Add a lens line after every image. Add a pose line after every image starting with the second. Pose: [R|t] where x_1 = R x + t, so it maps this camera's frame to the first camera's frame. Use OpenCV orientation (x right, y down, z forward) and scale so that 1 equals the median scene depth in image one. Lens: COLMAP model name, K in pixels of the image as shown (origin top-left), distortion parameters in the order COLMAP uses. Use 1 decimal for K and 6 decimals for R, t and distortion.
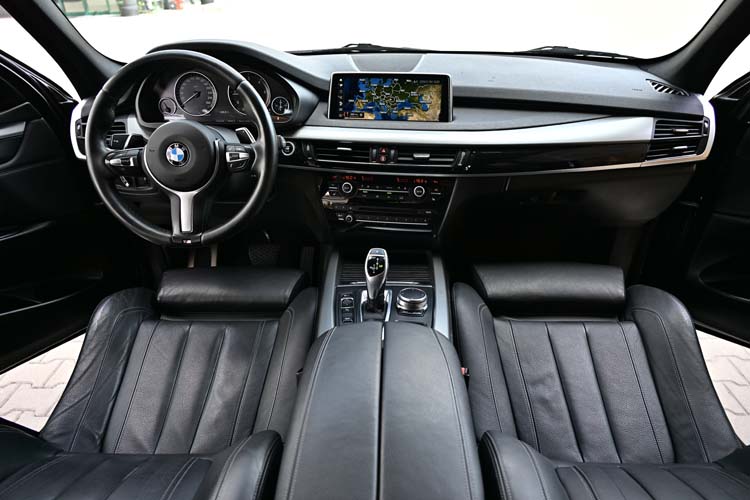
lens RADIAL K [[480.4, 0, 374.7], [0, 480.4, 248.0], [0, 0, 1]] dist [-0.003367, -0.004297]
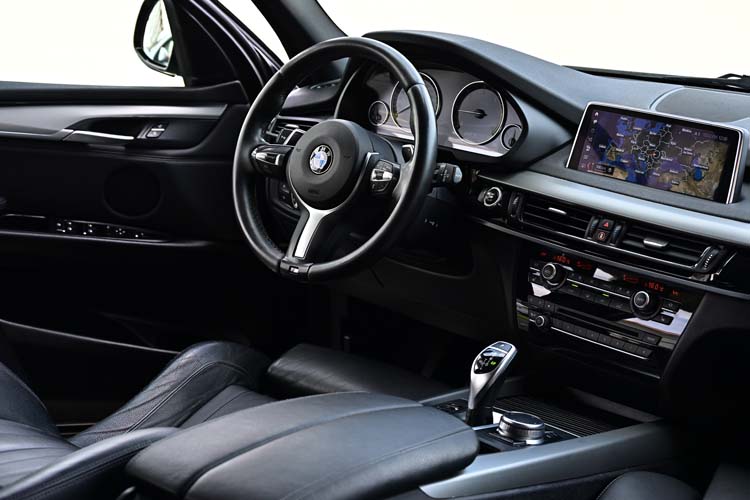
lens RADIAL K [[1410.3, 0, 373.8], [0, 1410.3, 256.0], [0, 0, 1]] dist [-0.060465, 0.000000]
pose [[0.778859, 0.208325, -0.591590, 0.855522], [-0.356848, 0.922868, -0.144826, 0.205194], [0.515789, 0.323906, 0.793125, -0.586881]]
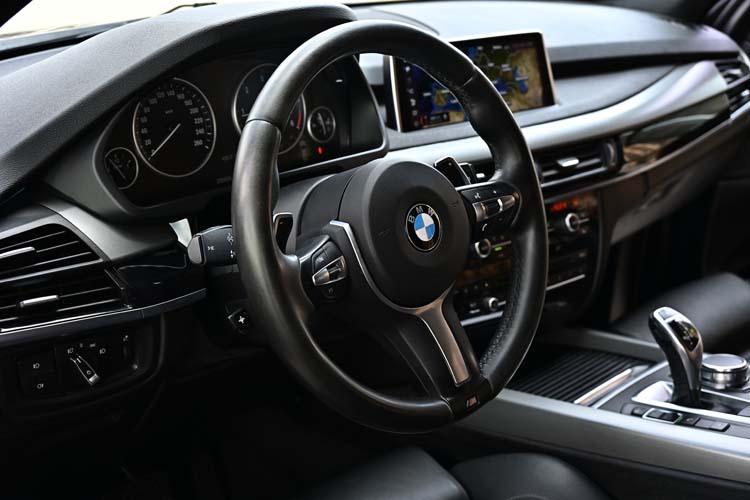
lens RADIAL K [[1093.0, 0, 376.3], [0, 1093.0, 250.0], [0, 0, 1]] dist [0.013813, 0.000000]
pose [[0.665614, -0.228981, 0.710300, -1.008196], [0.350751, 0.936082, -0.026918, -0.133065], [-0.658736, 0.267055, 0.703384, 0.228978]]
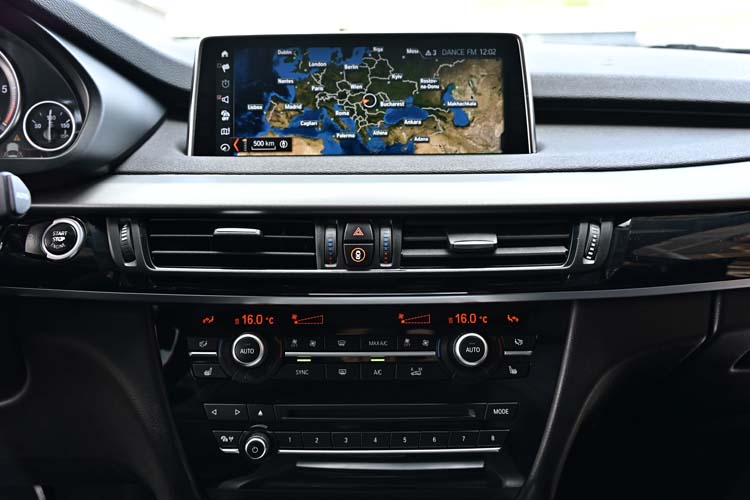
lens RADIAL K [[683.9, 0, 378.6], [0, 683.9, 250.2], [0, 0, 1]] dist [-0.017566, 0.011937]
pose [[0.988729, -0.031214, 0.146424, -0.036200], [0.070089, 0.960734, -0.268473, -0.061372], [-0.132294, 0.275709, 0.952094, 0.539386]]
